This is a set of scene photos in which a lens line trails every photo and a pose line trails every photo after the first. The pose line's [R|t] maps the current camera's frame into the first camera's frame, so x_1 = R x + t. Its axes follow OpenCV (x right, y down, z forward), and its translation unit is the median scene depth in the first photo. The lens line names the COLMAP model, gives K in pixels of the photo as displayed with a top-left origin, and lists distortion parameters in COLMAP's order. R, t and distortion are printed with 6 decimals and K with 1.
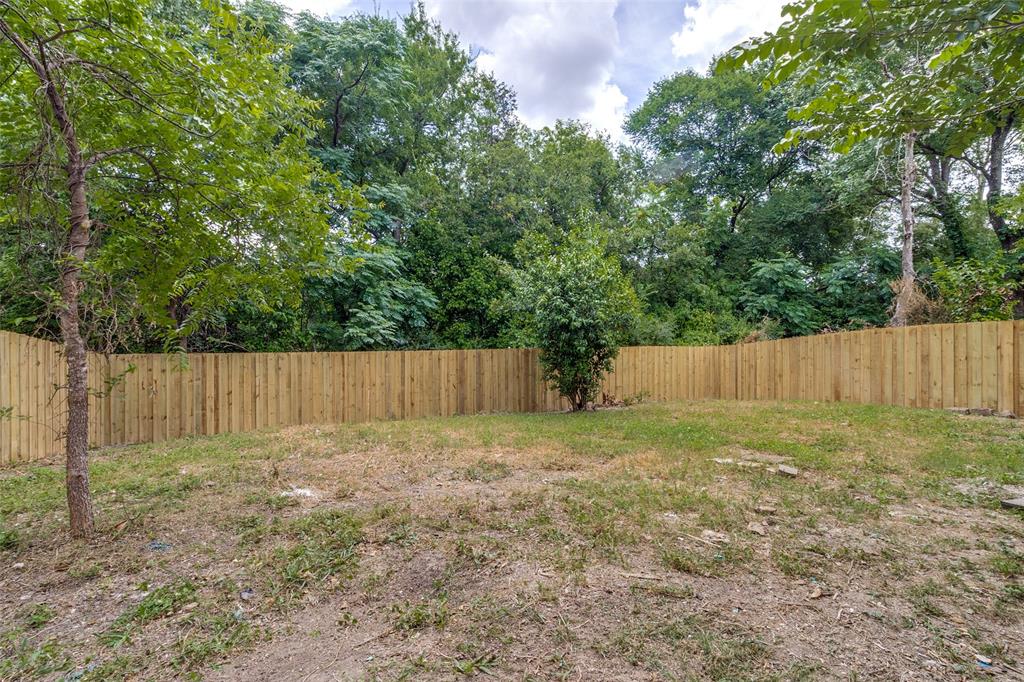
lens RADIAL K [[493.7, 0, 508.3], [0, 493.7, 338.2], [0, 0, 1]] dist [-0.006857, 0.000960]
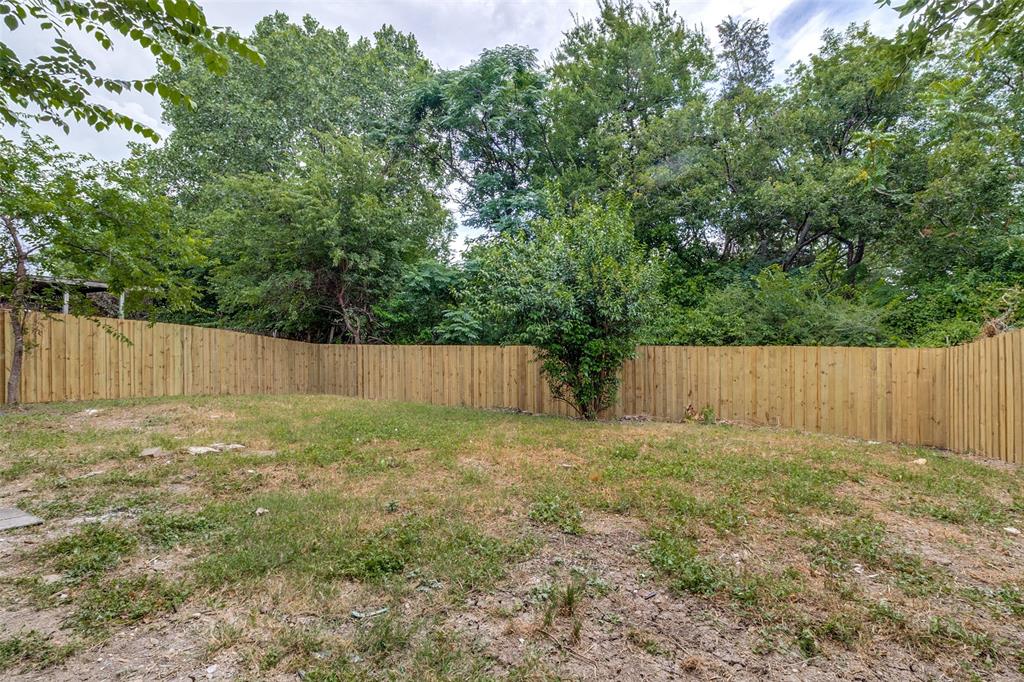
lens RADIAL K [[493.7, 0, 512.3], [0, 493.7, 335.9], [0, 0, 1]] dist [-0.006857, 0.000960]
pose [[0.641702, 0.003464, -0.766946, 0.695901], [0.002763, 0.999973, 0.006829, -0.003241], [0.766949, -0.006501, 0.641675, 0.358338]]
